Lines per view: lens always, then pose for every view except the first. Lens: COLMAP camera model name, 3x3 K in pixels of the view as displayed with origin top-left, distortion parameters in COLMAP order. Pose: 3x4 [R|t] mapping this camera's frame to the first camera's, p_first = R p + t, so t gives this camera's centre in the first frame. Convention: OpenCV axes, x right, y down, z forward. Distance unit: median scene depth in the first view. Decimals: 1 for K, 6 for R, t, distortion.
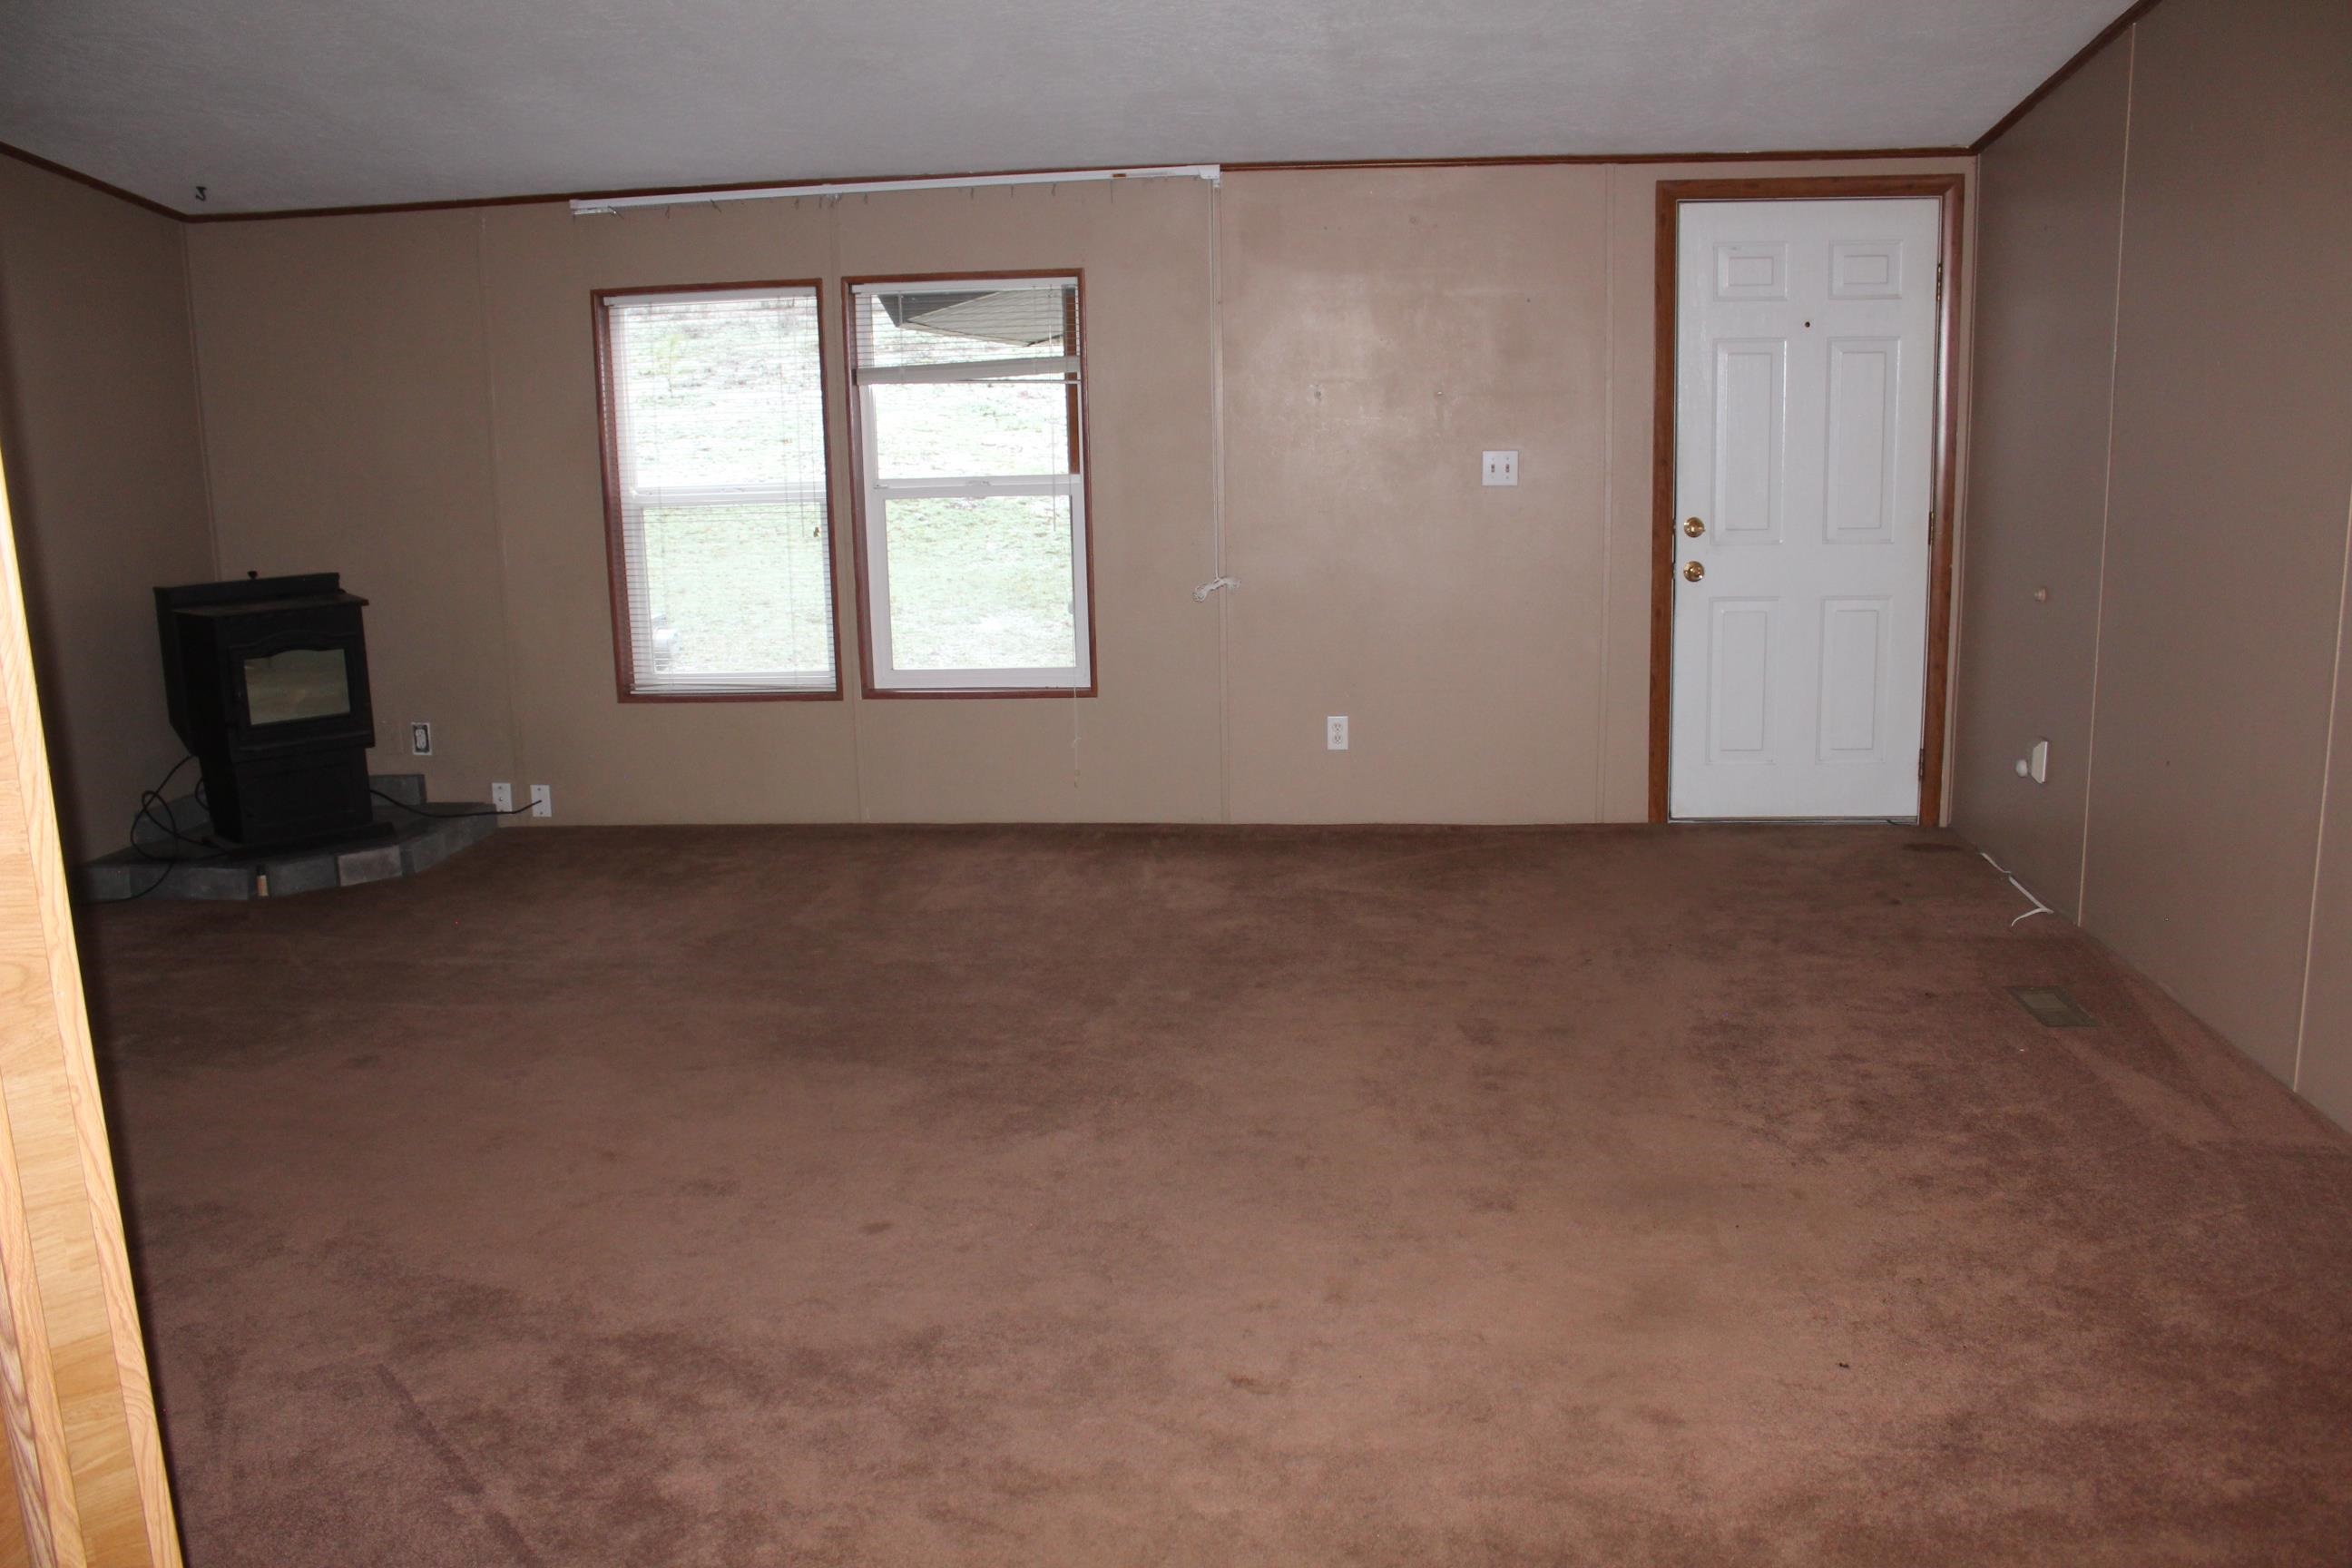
lens RADIAL K [[1934.3, 0, 1176.0], [0, 1934.3, 784.0], [0, 0, 1]] dist [-0.166610, 0.148996]
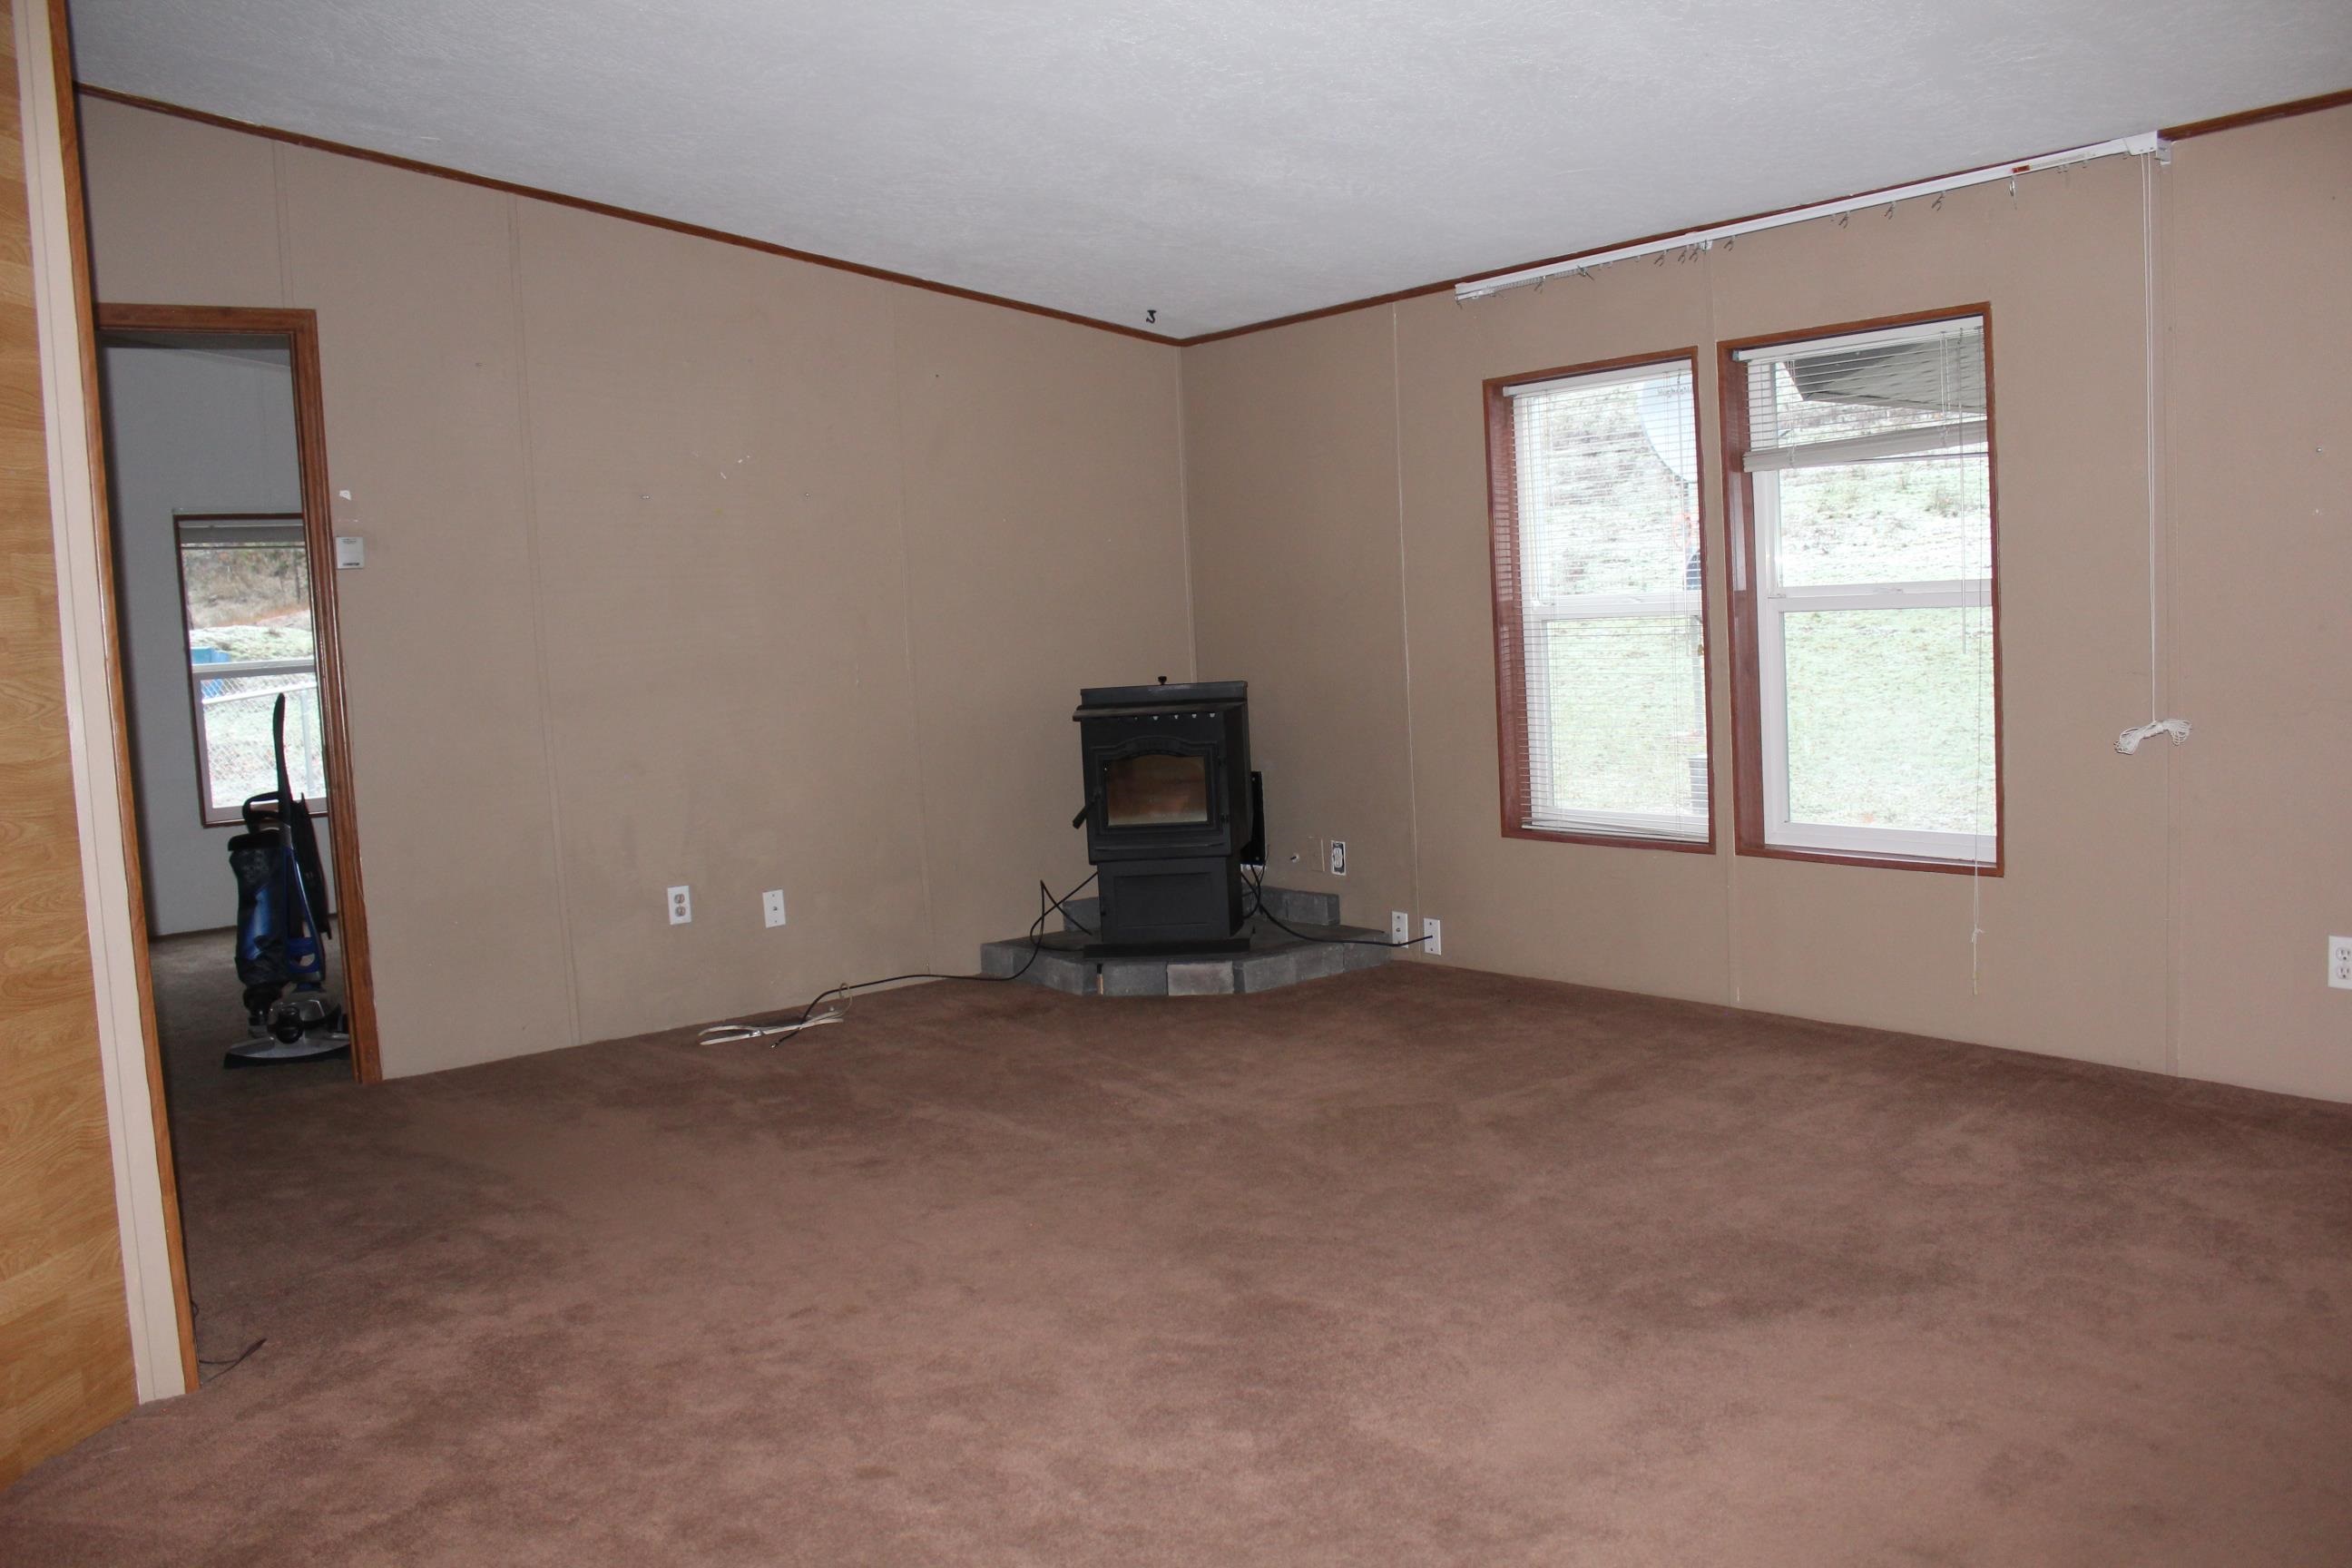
lens RADIAL K [[1934.3, 0, 1176.0], [0, 1934.3, 784.0], [0, 0, 1]] dist [-0.166610, 0.148996]
pose [[0.682484, 0.054963, -0.728831, 0.267274], [-0.107970, 0.993810, -0.026158, -0.027511], [0.722882, 0.096544, 0.684194, 0.275742]]
